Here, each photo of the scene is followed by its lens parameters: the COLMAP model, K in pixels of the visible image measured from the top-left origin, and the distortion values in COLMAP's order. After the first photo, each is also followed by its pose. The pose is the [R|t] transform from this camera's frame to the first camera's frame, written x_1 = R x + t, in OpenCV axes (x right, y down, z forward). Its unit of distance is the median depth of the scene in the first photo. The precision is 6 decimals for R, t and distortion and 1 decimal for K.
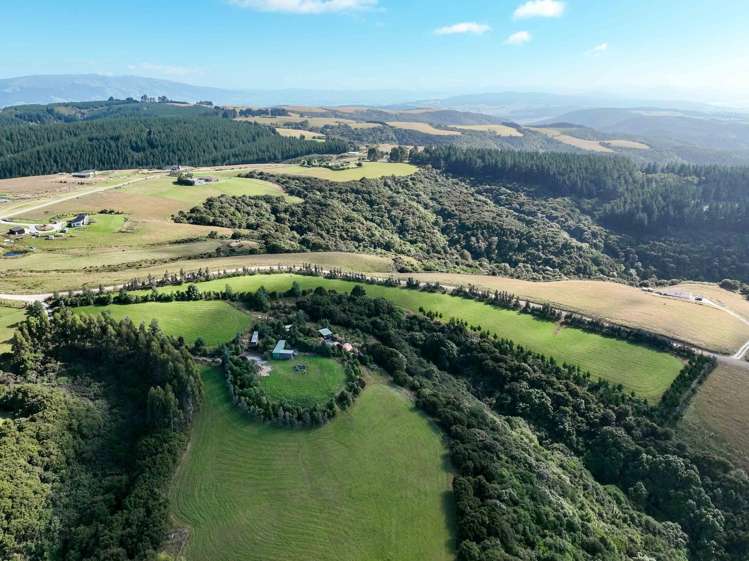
lens RADIAL K [[562.4, 0, 341.7], [0, 562.4, 269.8], [0, 0, 1]] dist [0.003474, 0.005787]
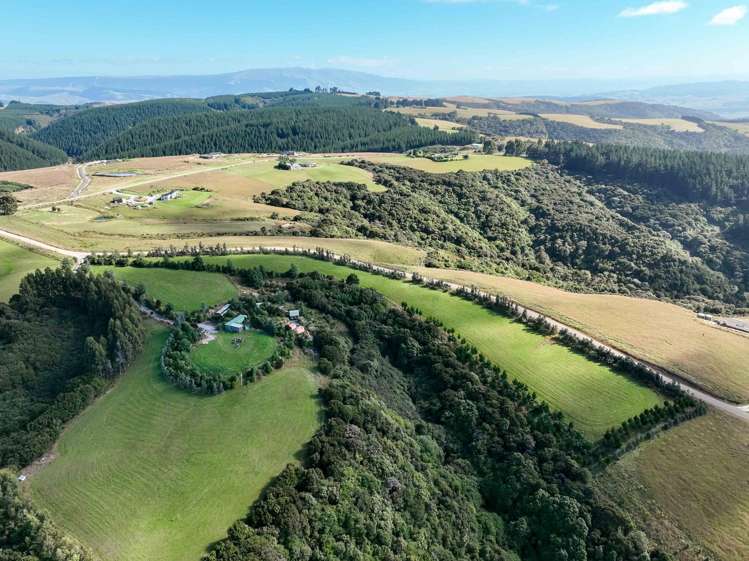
lens RADIAL K [[535.4, 0, 339.5], [0, 535.4, 281.4], [0, 0, 1]] dist [0.005738, 0.000415]
pose [[0.943905, 0.111205, -0.310928, 0.171669], [-0.095925, 0.993325, 0.064060, -0.010311], [0.315976, -0.030640, 0.948272, 0.035902]]
